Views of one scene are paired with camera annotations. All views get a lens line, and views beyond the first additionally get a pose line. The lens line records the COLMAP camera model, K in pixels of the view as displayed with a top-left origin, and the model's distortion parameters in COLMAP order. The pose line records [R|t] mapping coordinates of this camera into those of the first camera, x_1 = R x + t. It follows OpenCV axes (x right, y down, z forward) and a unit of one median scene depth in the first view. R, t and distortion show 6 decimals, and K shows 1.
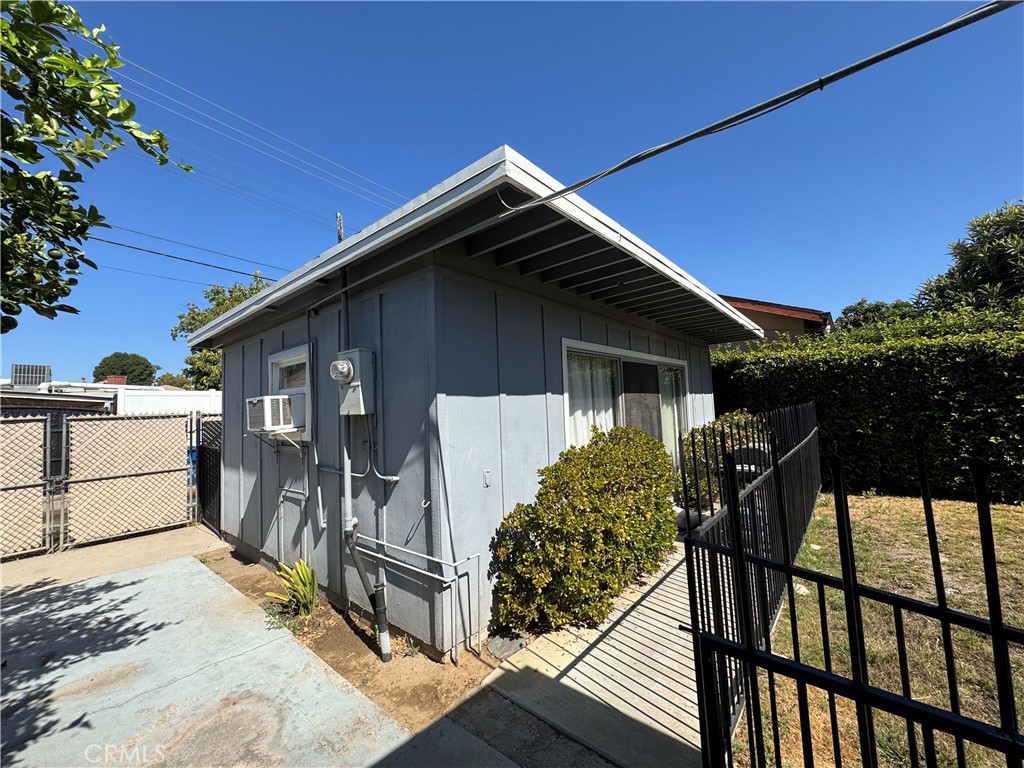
lens RADIAL K [[406.3, 0, 513.8], [0, 406.3, 383.1], [0, 0, 1]] dist [-0.003219, -0.000495]
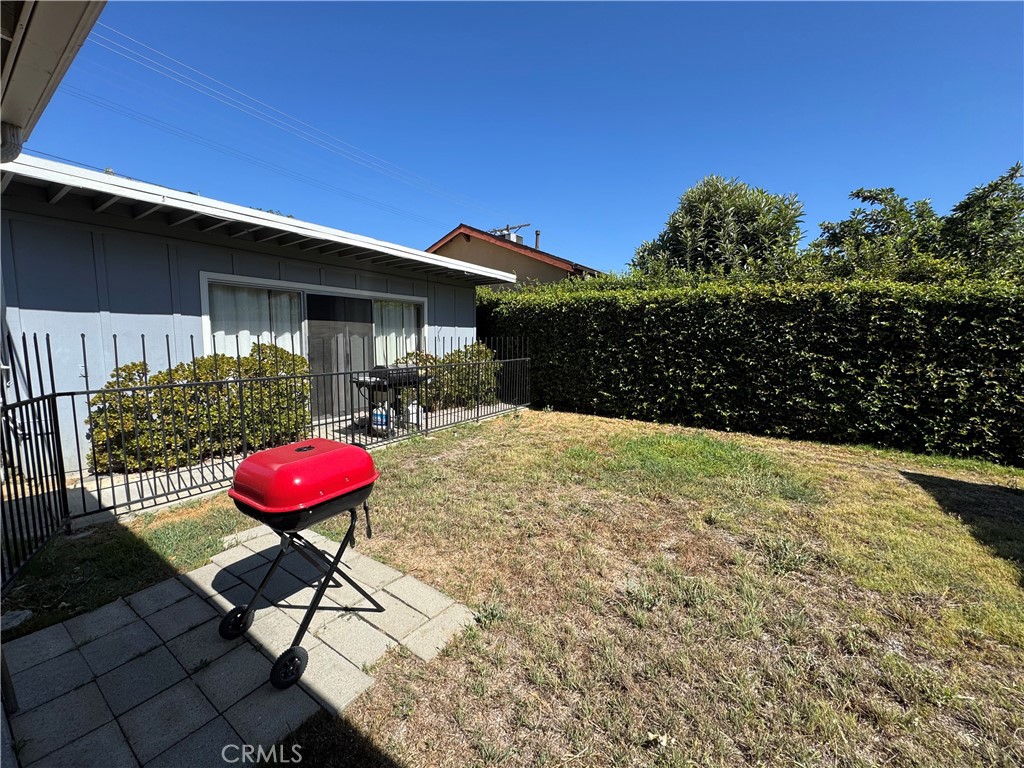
lens RADIAL K [[406.3, 0, 511.9], [0, 406.3, 382.6], [0, 0, 1]] dist [-0.003219, -0.000495]
pose [[0.993588, 0.042256, 0.104866, 0.683394], [-0.059320, 0.984447, 0.165363, -0.025782], [-0.096248, -0.170524, 0.980642, -0.285805]]
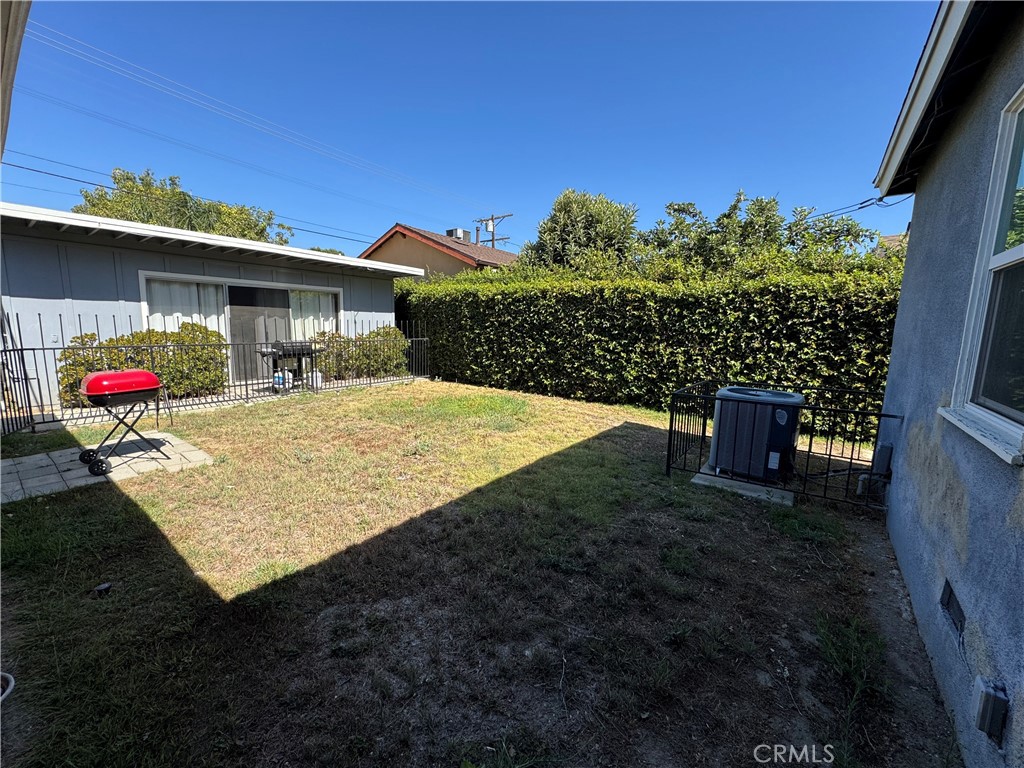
lens RADIAL K [[406.3, 0, 510.8], [0, 406.3, 381.4], [0, 0, 1]] dist [-0.003219, -0.000495]
pose [[0.996382, 0.057807, 0.062303, 1.176642], [-0.069097, 0.977806, 0.197790, -0.069973], [-0.049486, -0.201380, 0.978262, -0.659480]]
